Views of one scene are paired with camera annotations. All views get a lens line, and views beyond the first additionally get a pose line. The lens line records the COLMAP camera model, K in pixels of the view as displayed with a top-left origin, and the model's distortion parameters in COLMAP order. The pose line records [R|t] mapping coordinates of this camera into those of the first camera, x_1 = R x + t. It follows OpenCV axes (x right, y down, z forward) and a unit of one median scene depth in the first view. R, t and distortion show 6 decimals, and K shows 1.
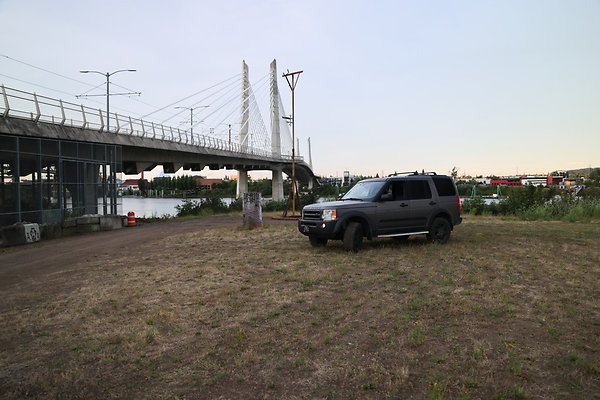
lens RADIAL K [[406.8, 0, 300.6], [0, 406.8, 203.4], [0, 0, 1]] dist [-0.114854, 0.092645]
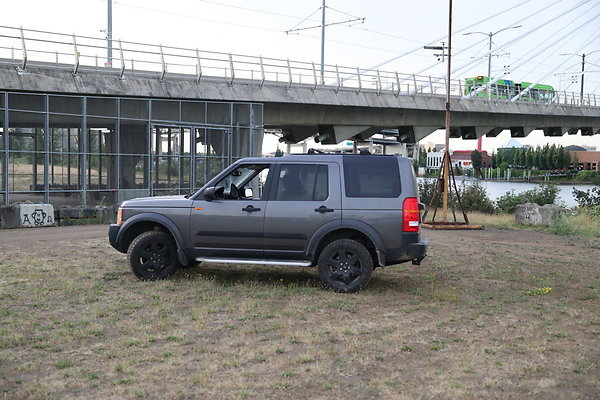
lens RADIAL K [[664.3, 0, 300.0], [0, 664.3, 200.0], [0, 0, 1]] dist [0.033082, 0.027054]
pose [[0.792868, 0.058950, -0.606536, 0.271025], [-0.051038, 0.998237, 0.030303, -0.012129], [0.607253, 0.006930, 0.794479, 0.101946]]
